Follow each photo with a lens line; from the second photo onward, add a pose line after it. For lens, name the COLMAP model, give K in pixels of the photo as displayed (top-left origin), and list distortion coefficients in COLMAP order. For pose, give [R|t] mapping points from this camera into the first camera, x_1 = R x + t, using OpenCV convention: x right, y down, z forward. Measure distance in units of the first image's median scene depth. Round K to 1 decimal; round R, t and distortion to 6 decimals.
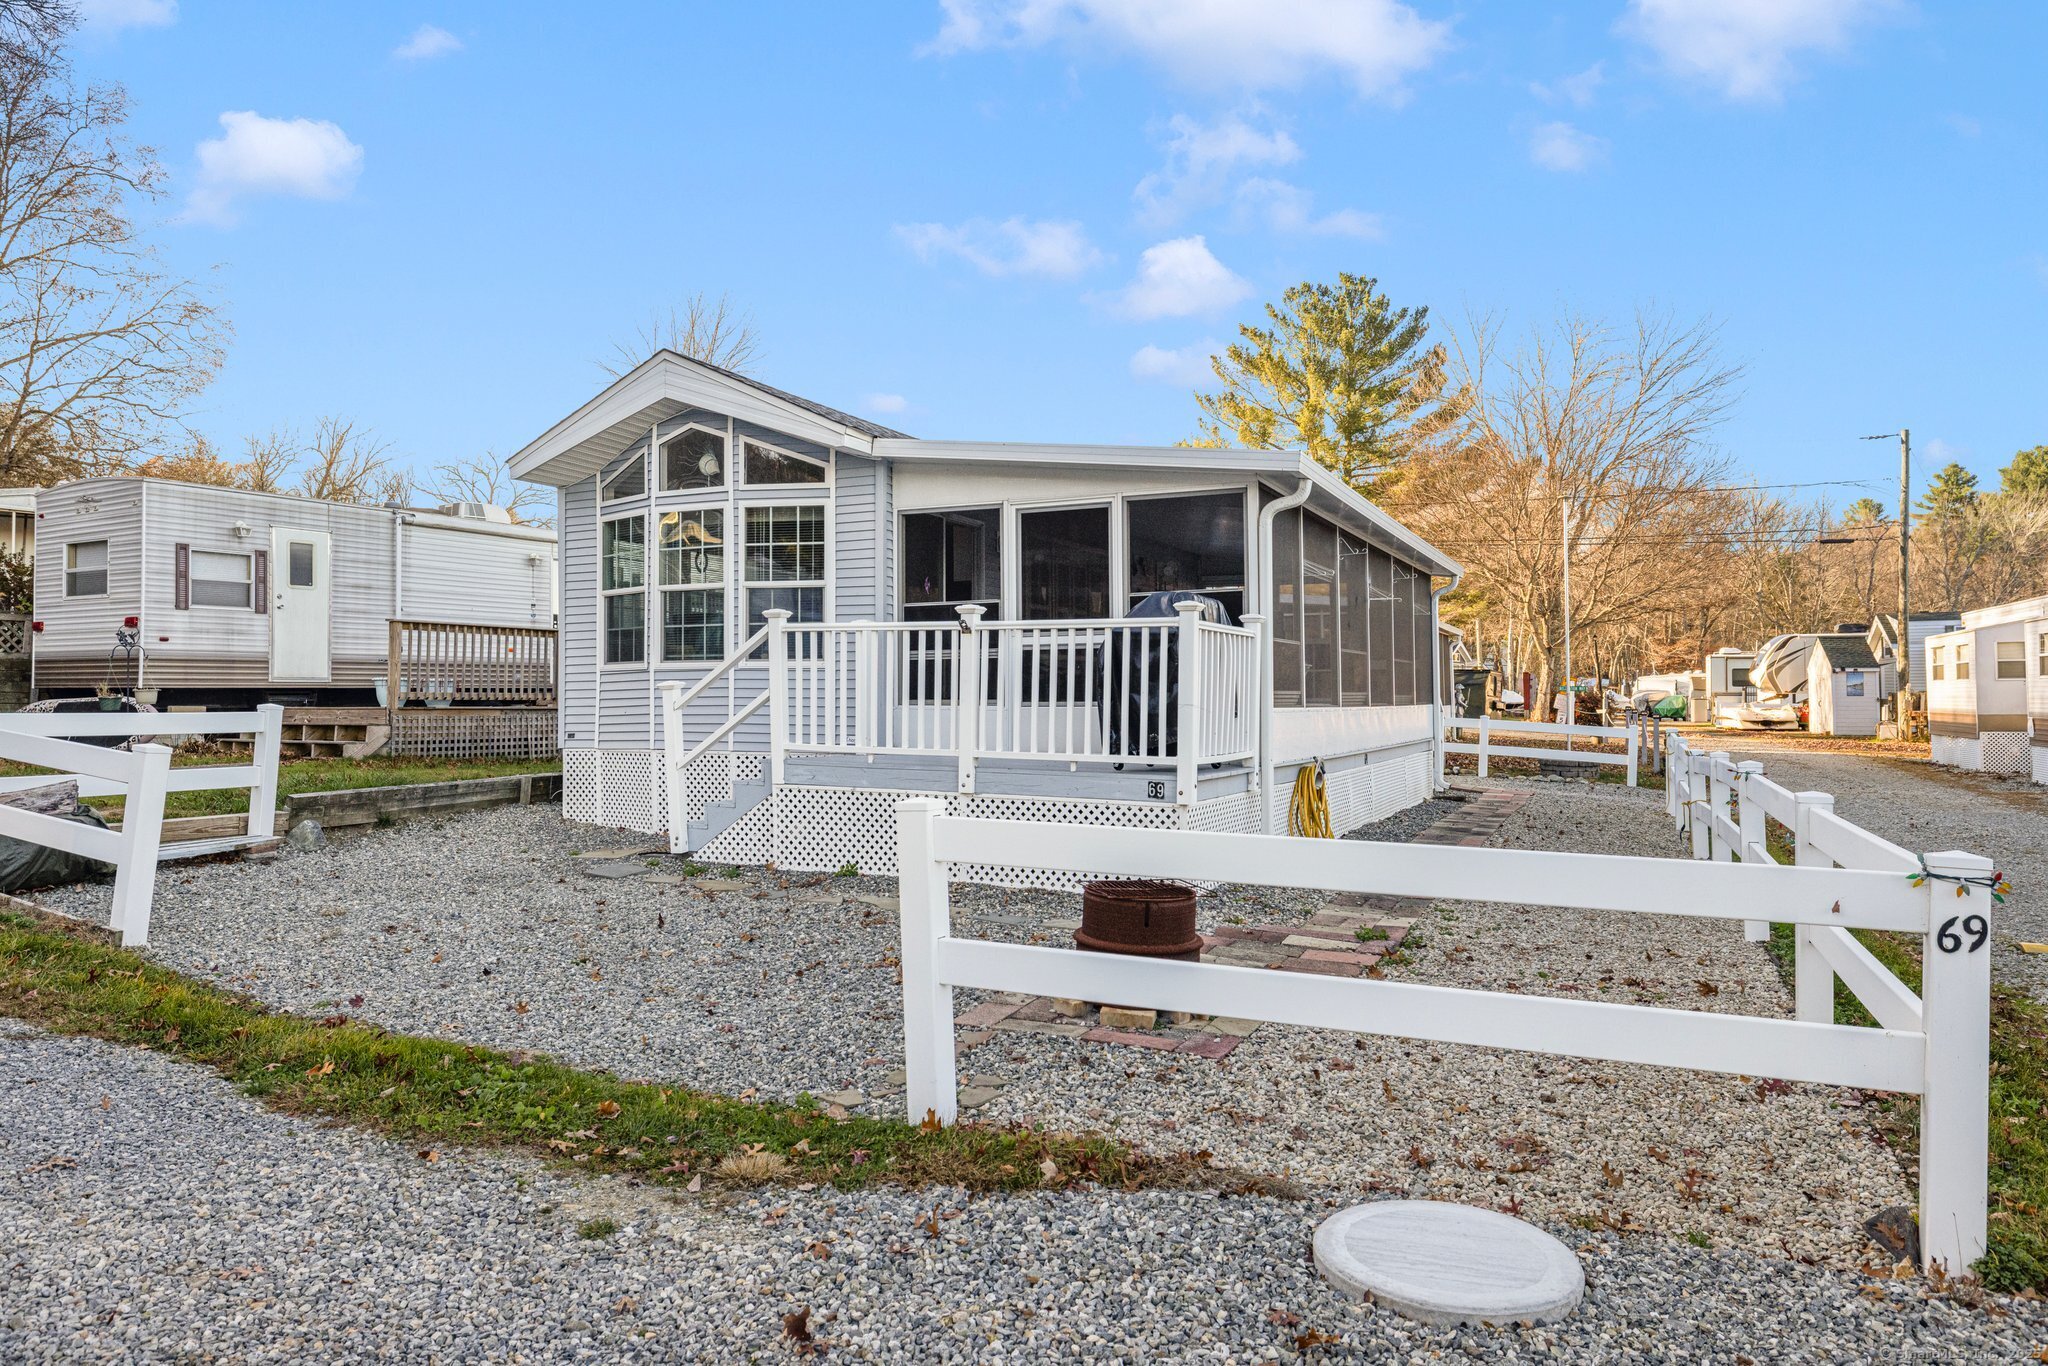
lens RADIAL K [[1354.0, 0, 1024.0], [0, 1354.0, 683.0], [0, 0, 1]] dist [-0.002358, 0.002258]
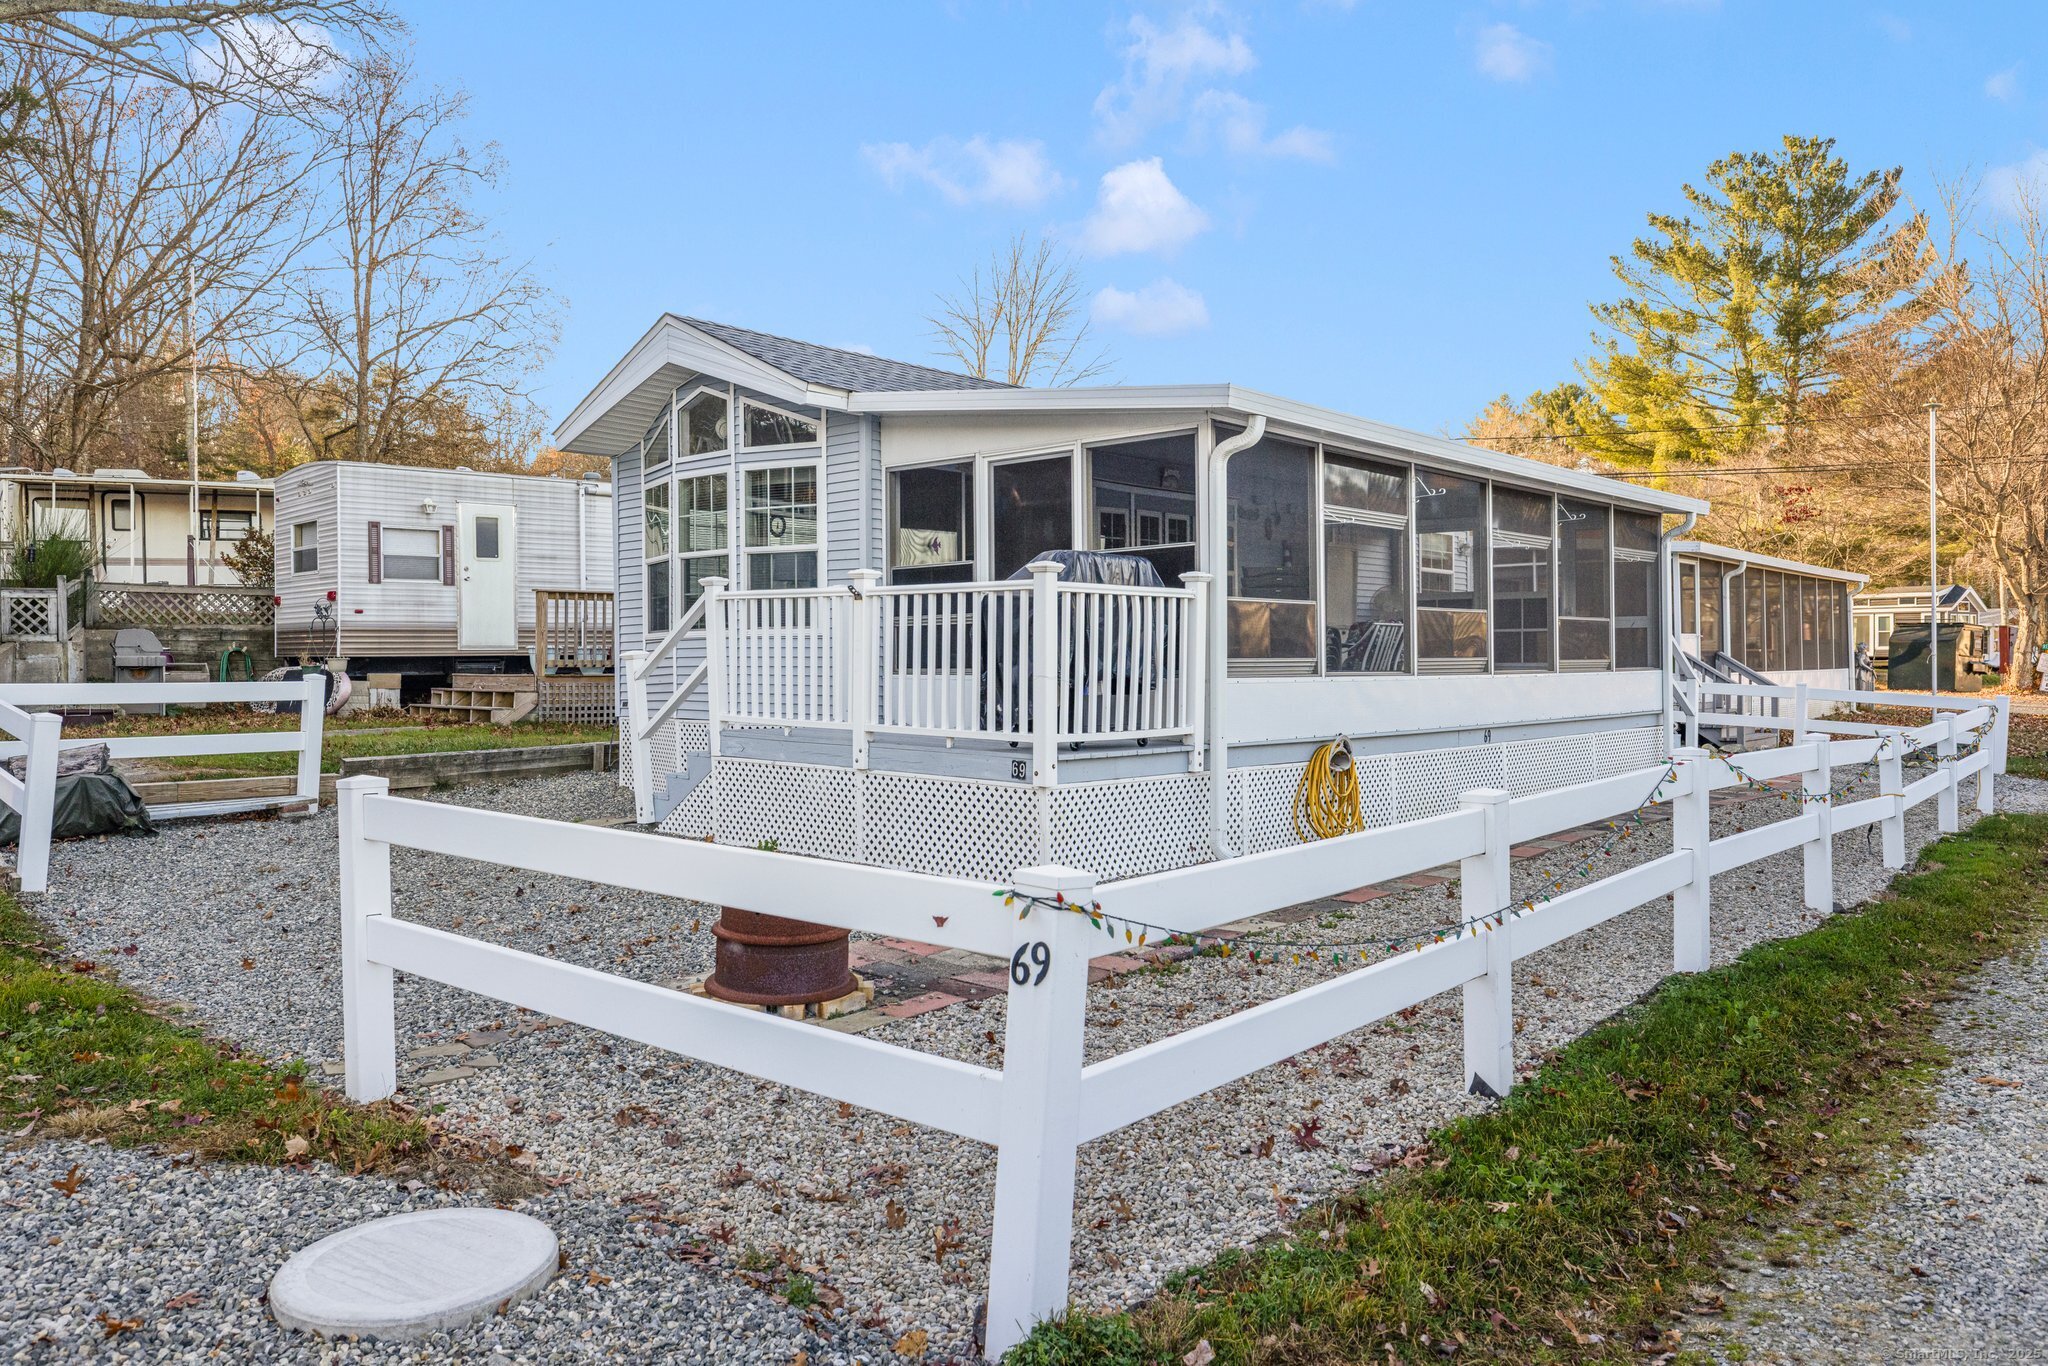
lens RADIAL K [[1478.0, 0, 1024.0], [0, 1478.0, 683.0], [0, 0, 1]] dist [-0.000269, 0.004934]
pose [[0.957060, 0.001503, -0.289886, 0.282355], [0.006366, 0.999636, 0.026202, -0.003802], [0.289820, -0.026922, 0.956702, 0.036949]]
